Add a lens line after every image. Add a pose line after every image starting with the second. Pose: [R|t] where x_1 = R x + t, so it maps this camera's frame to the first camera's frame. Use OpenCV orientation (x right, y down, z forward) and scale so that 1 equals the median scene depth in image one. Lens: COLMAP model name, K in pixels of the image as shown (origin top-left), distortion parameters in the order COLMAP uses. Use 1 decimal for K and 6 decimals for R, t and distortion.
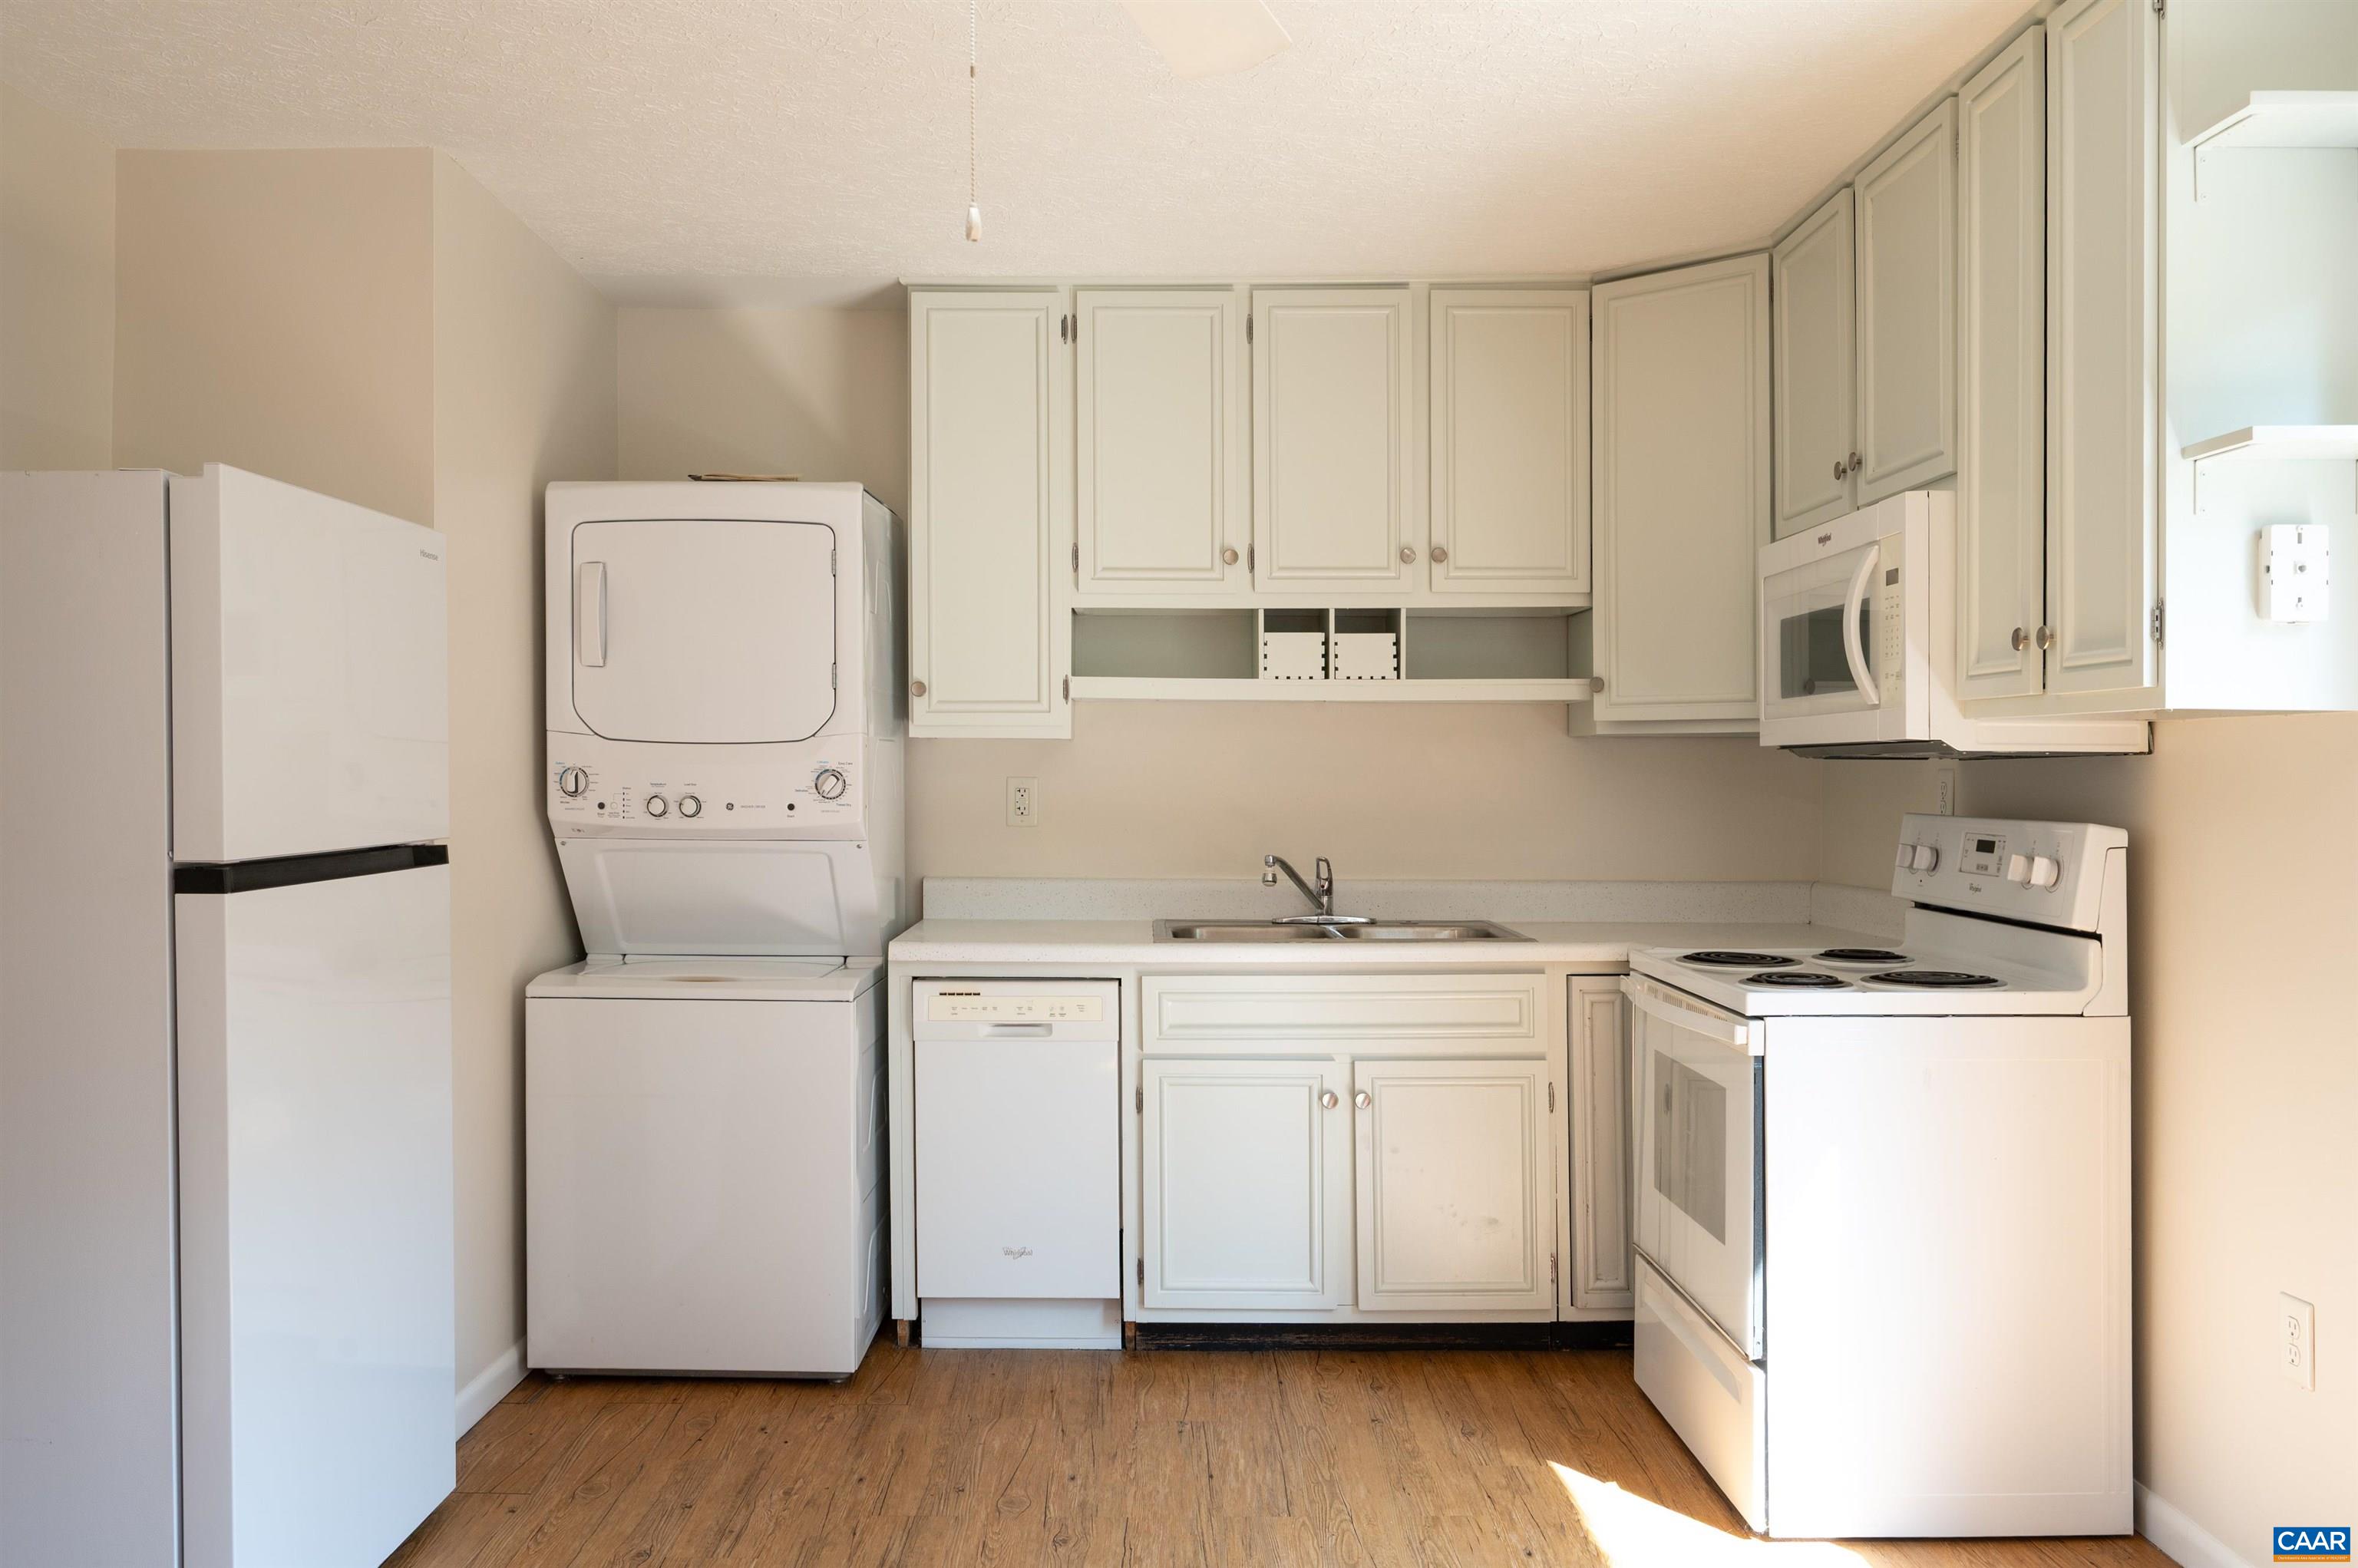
lens RADIAL K [[1812.5, 0, 1177.6], [0, 1812.5, 789.3], [0, 0, 1]] dist [-0.009850, 0.009387]
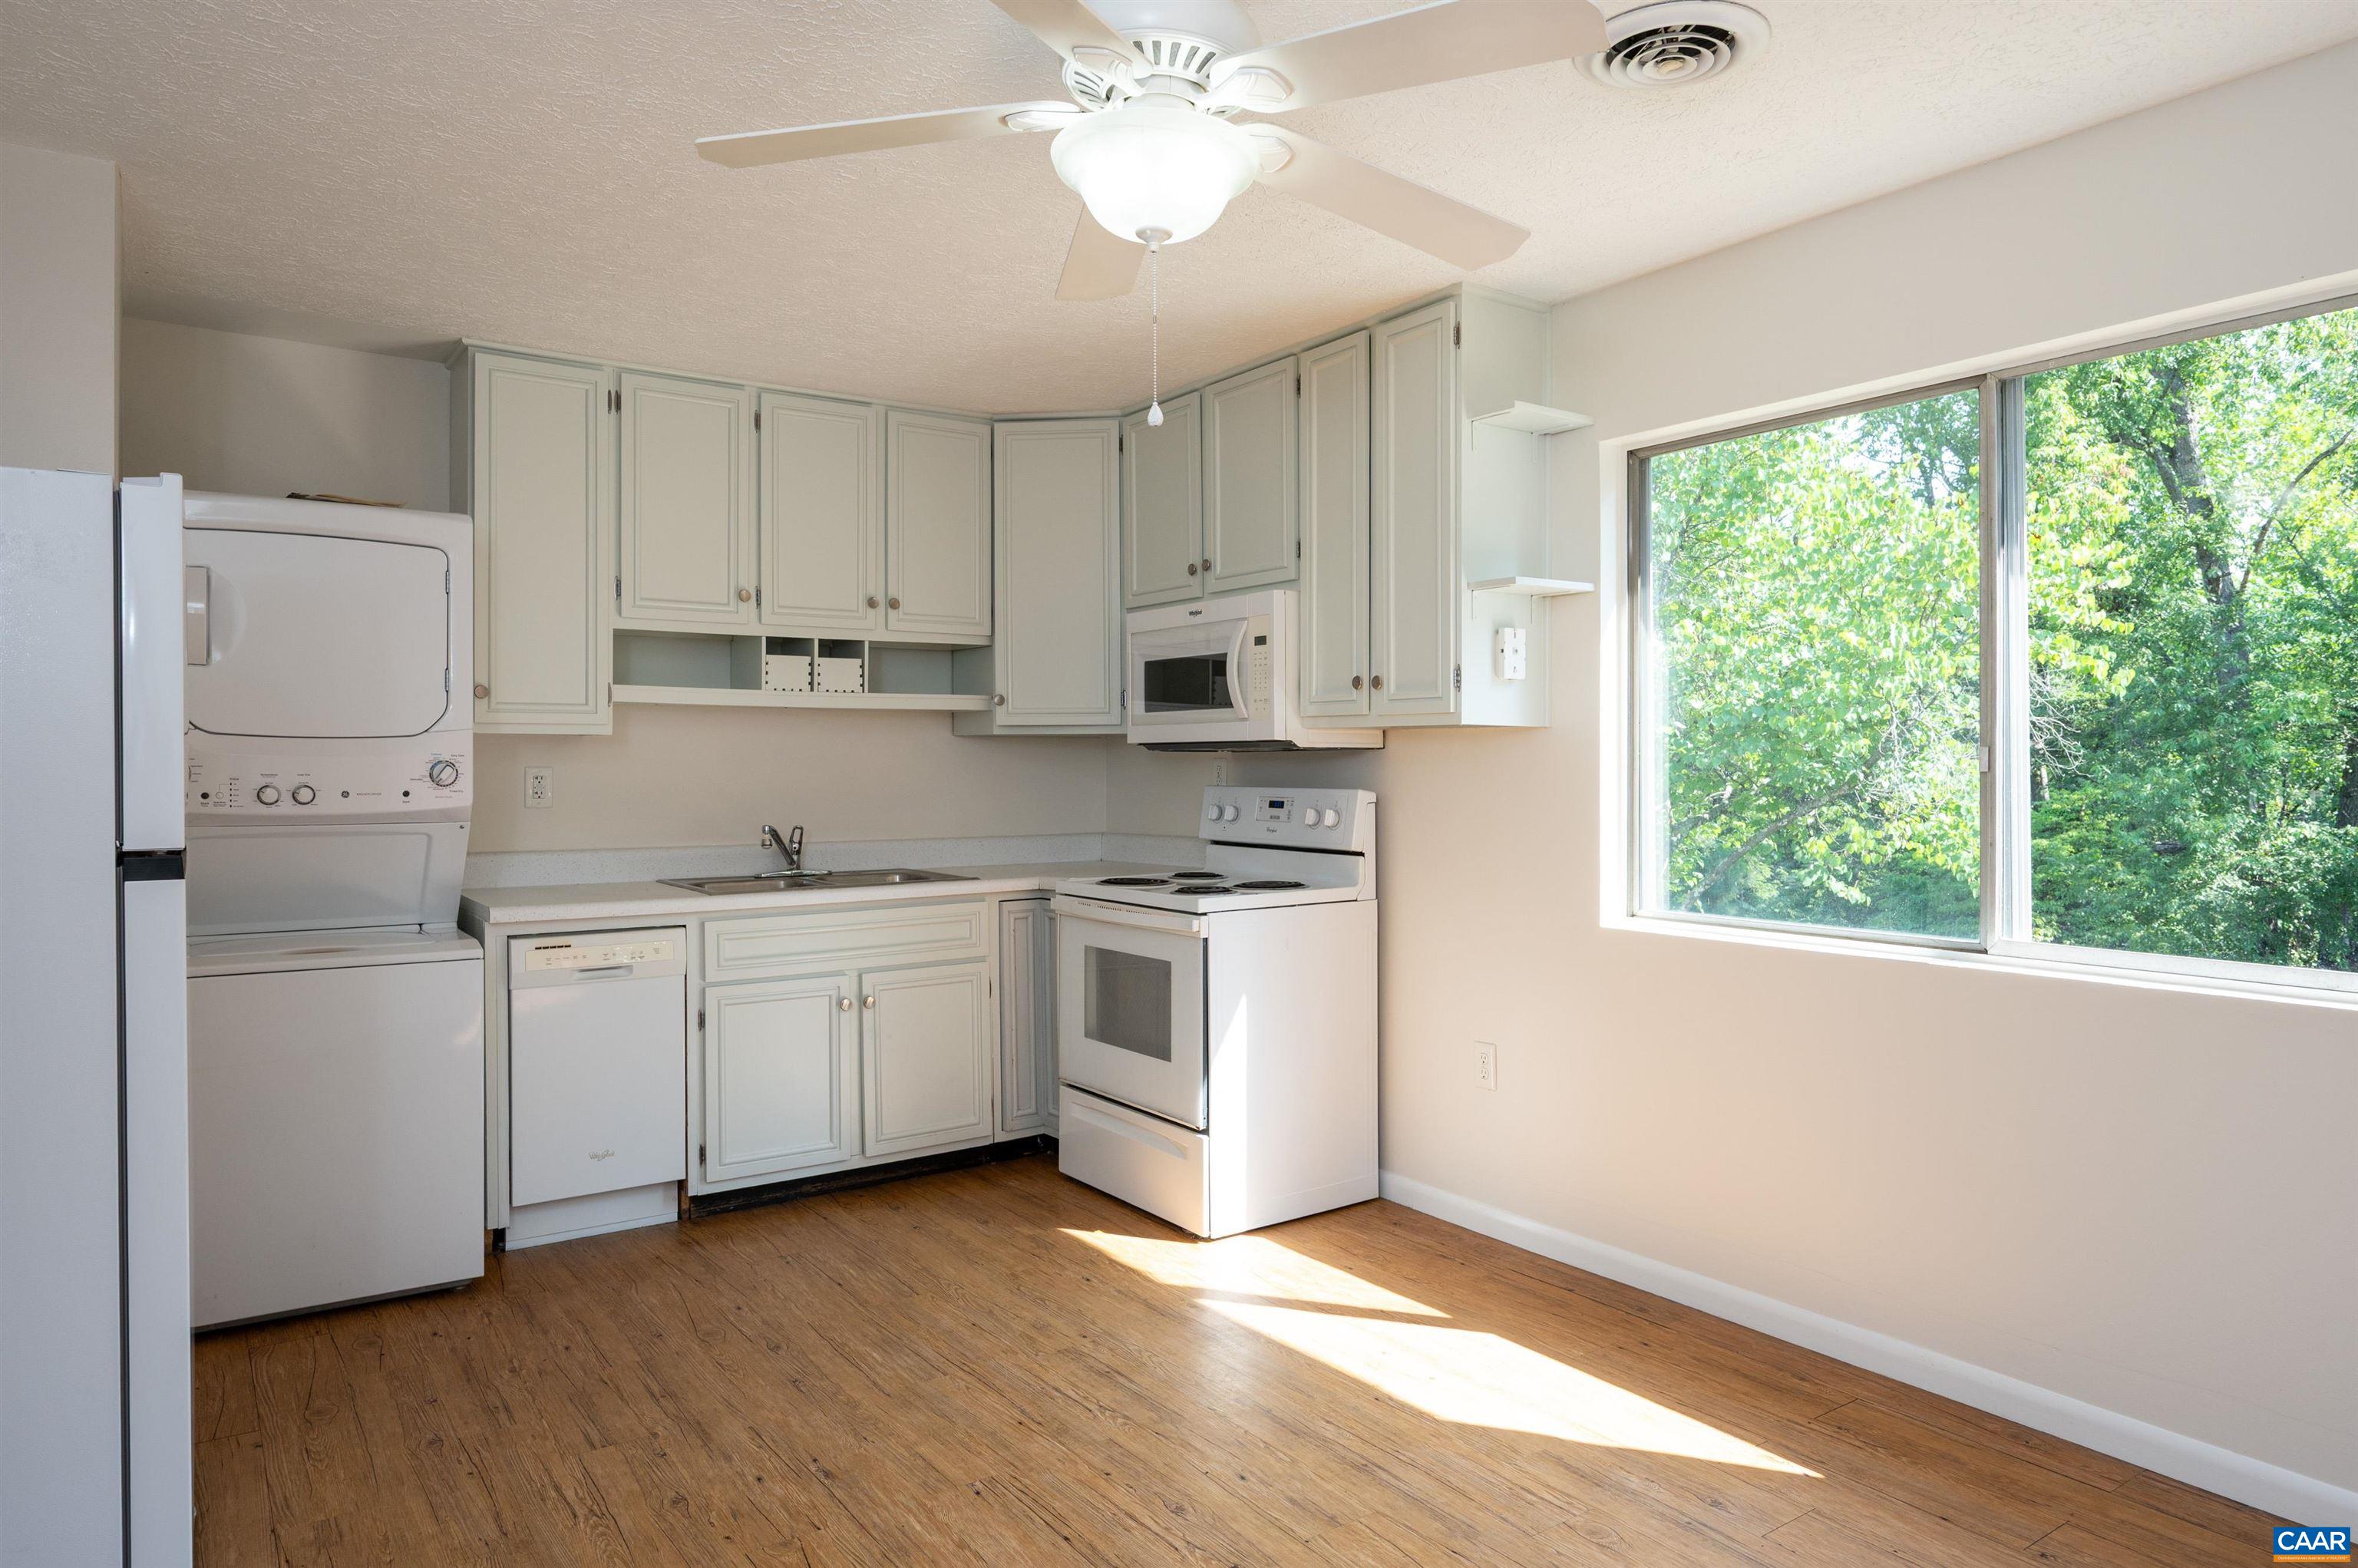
lens RADIAL K [[1435.0, 0, 1177.6], [0, 1435.0, 770.5], [0, 0, 1]] dist [0.000699, 0.000094]
pose [[0.819926, -0.008144, 0.572412, -0.332325], [0.009189, 0.999957, 0.001065, -0.001377], [-0.572396, 0.004387, 0.819966, -0.018431]]
